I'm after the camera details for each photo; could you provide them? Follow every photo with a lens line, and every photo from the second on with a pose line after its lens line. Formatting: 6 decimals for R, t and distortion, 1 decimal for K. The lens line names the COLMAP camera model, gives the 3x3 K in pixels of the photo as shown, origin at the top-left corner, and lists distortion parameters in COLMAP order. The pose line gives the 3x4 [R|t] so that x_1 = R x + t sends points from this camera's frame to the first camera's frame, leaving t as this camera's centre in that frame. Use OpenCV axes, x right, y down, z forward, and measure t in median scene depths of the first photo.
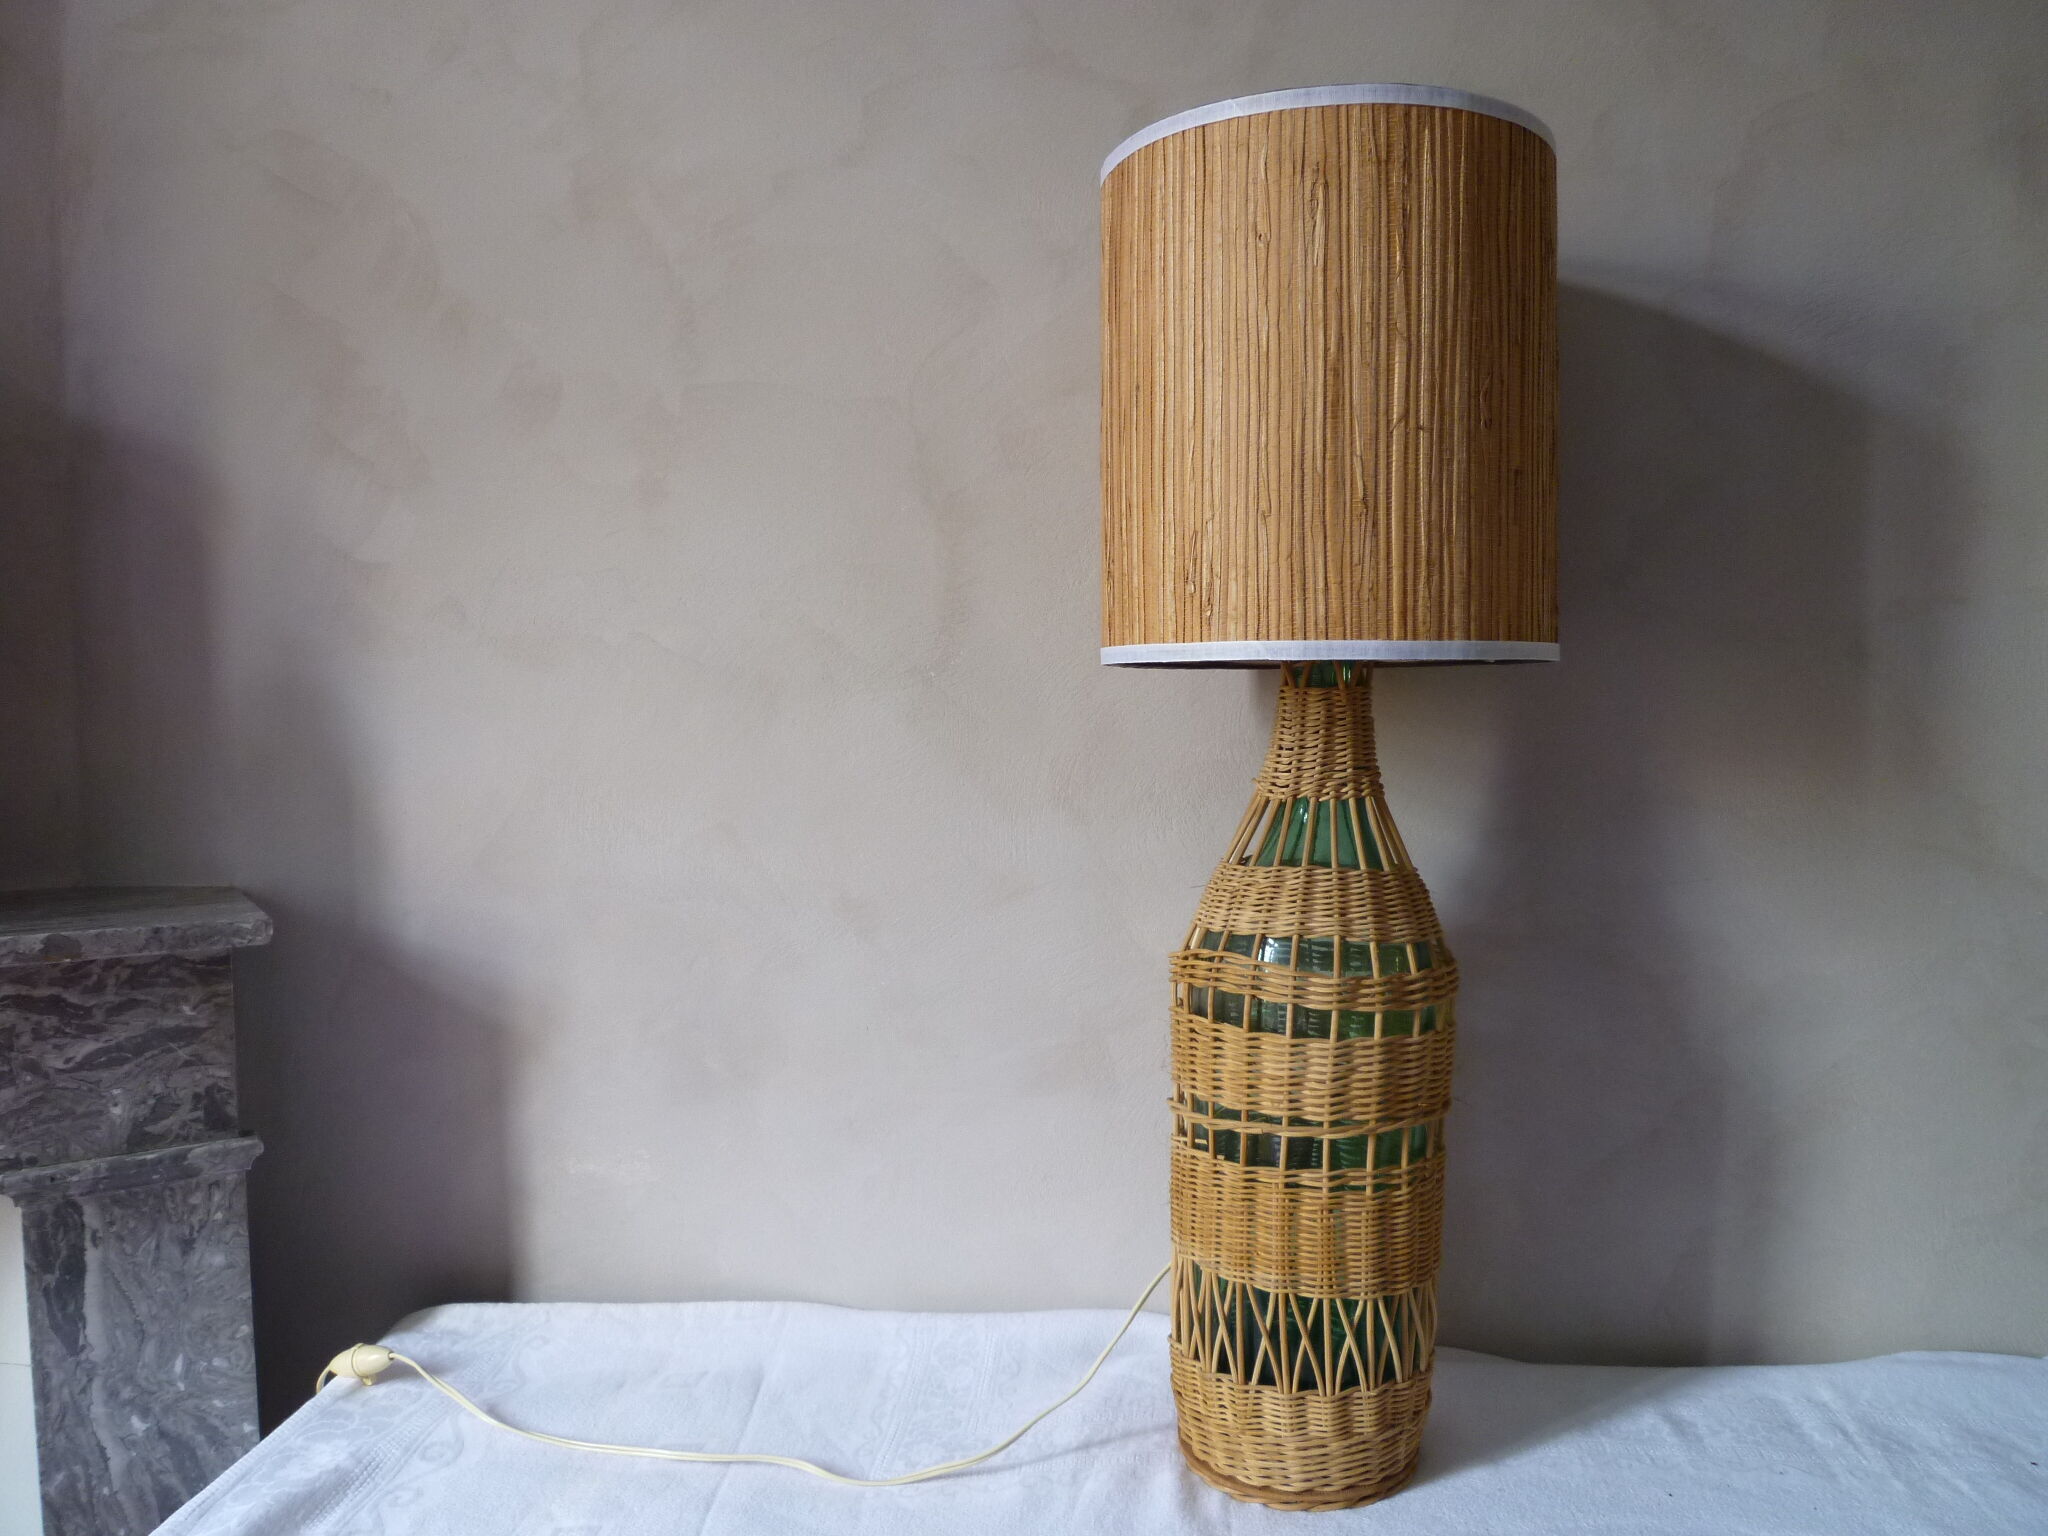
lens RADIAL K [[1556.0, 0, 1031.8], [0, 1556.0, 766.8], [0, 0, 1]] dist [-0.044490, -0.000423]
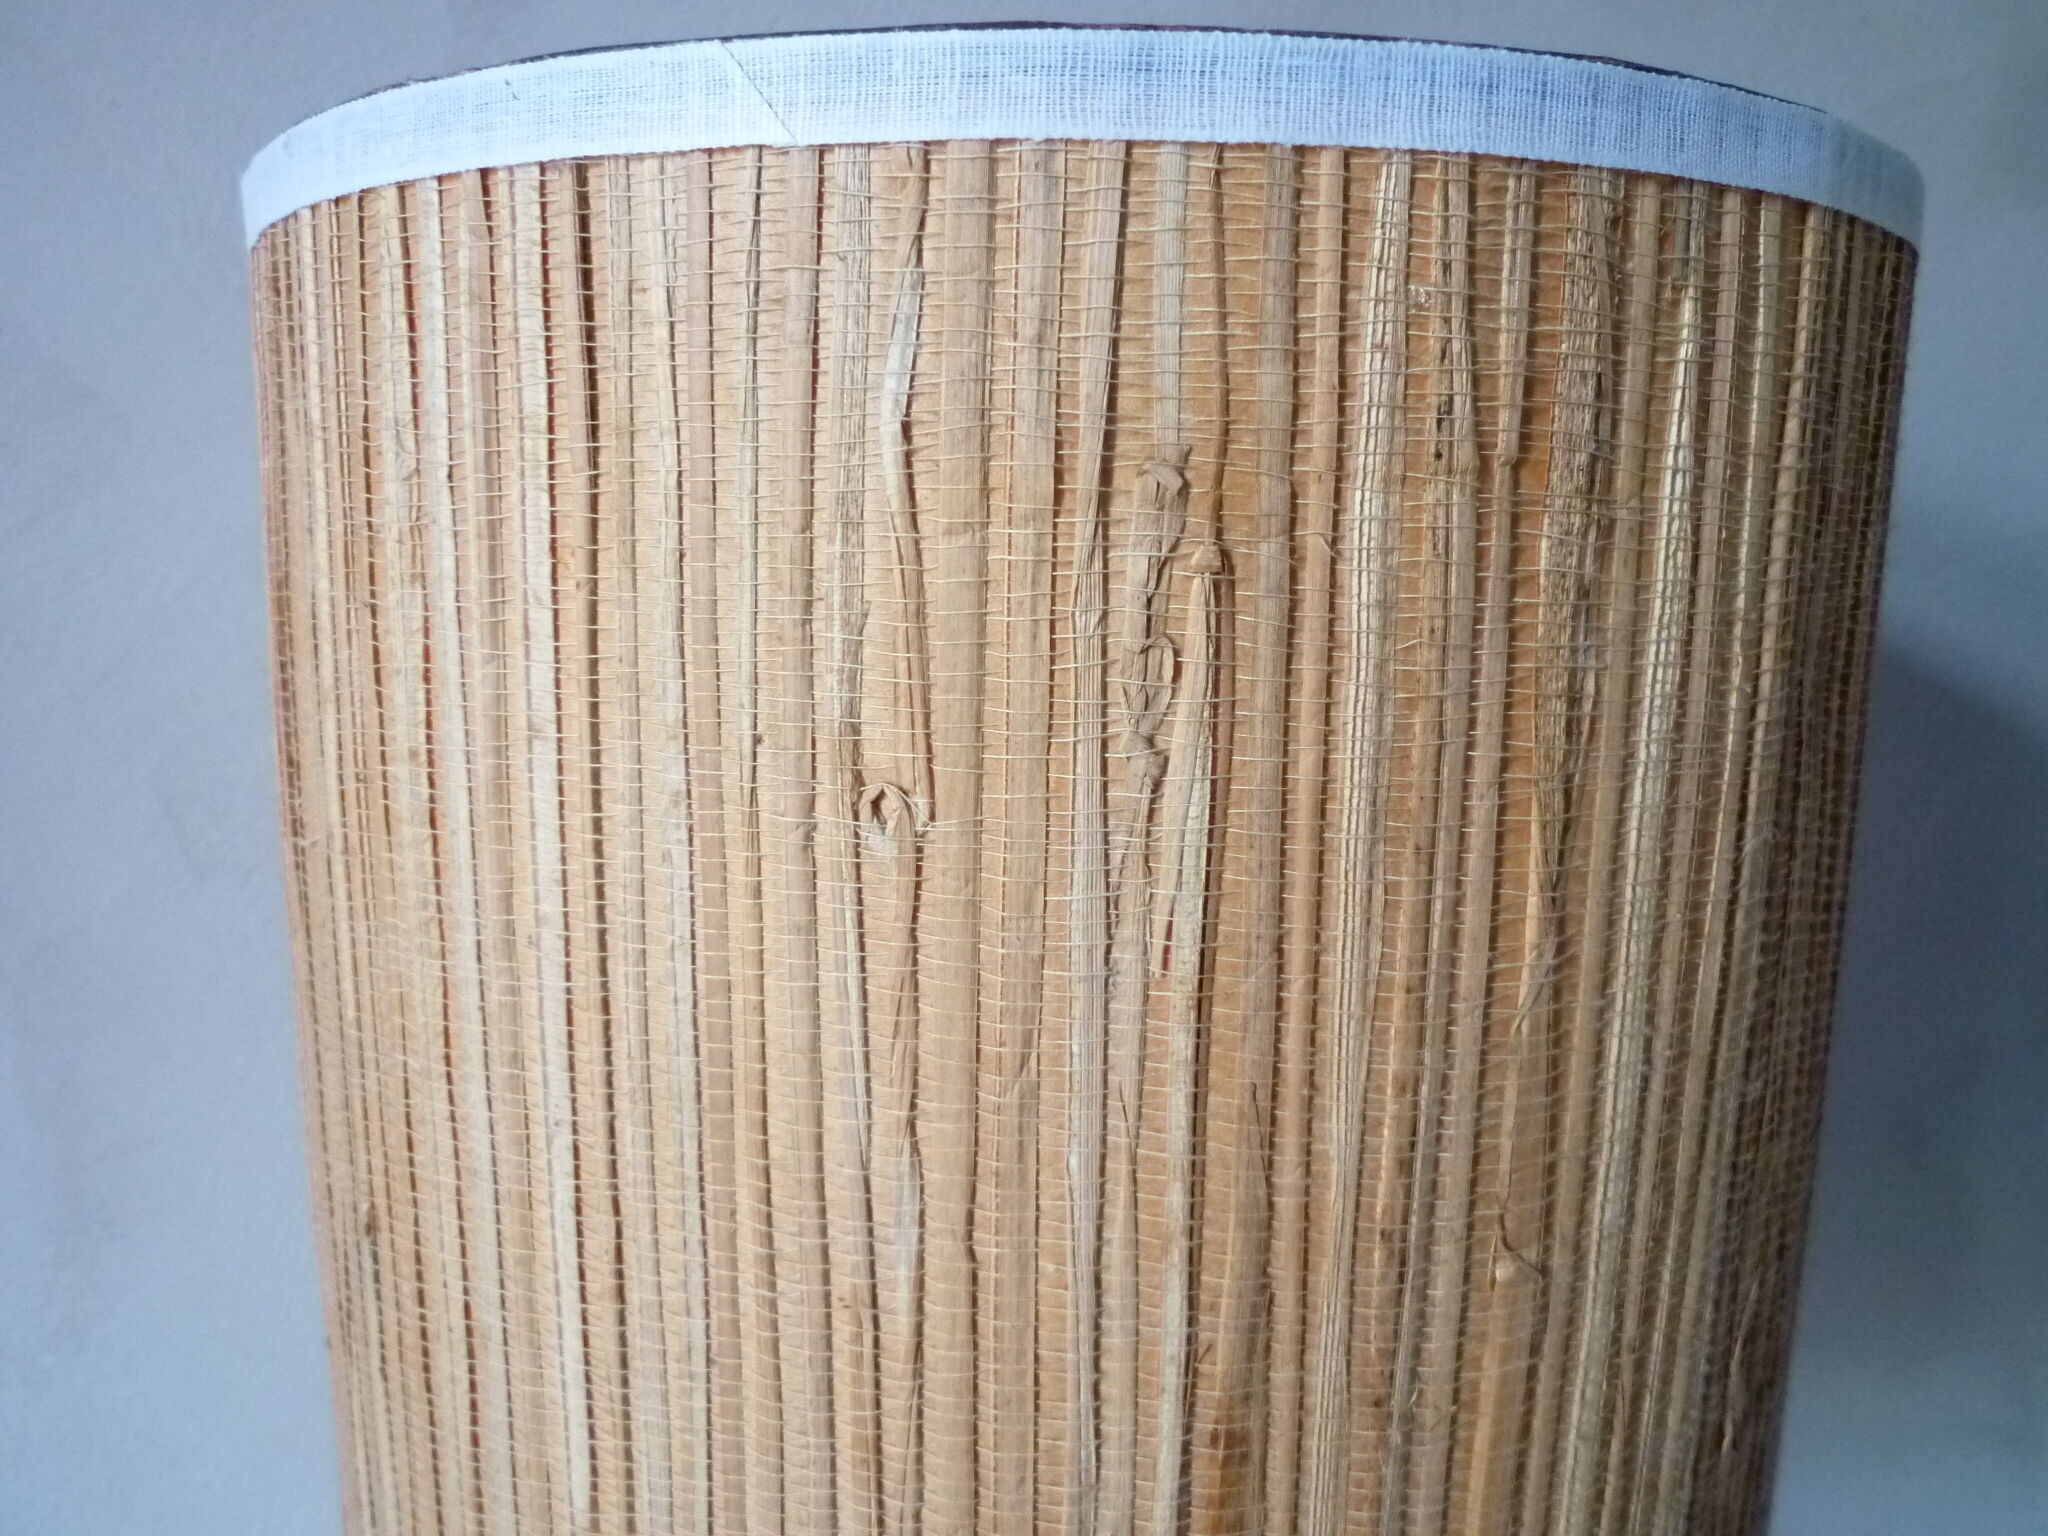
lens RADIAL K [[1548.5, 0, 1023.9], [0, 1548.5, 765.8], [0, 0, 1]] dist [-0.064362, 0.013202]
pose [[0.965247, -0.032863, 0.259264, 0.116391], [-0.004294, 0.989934, 0.141467, -0.379684], [-0.261303, -0.137664, 0.955390, 0.818753]]
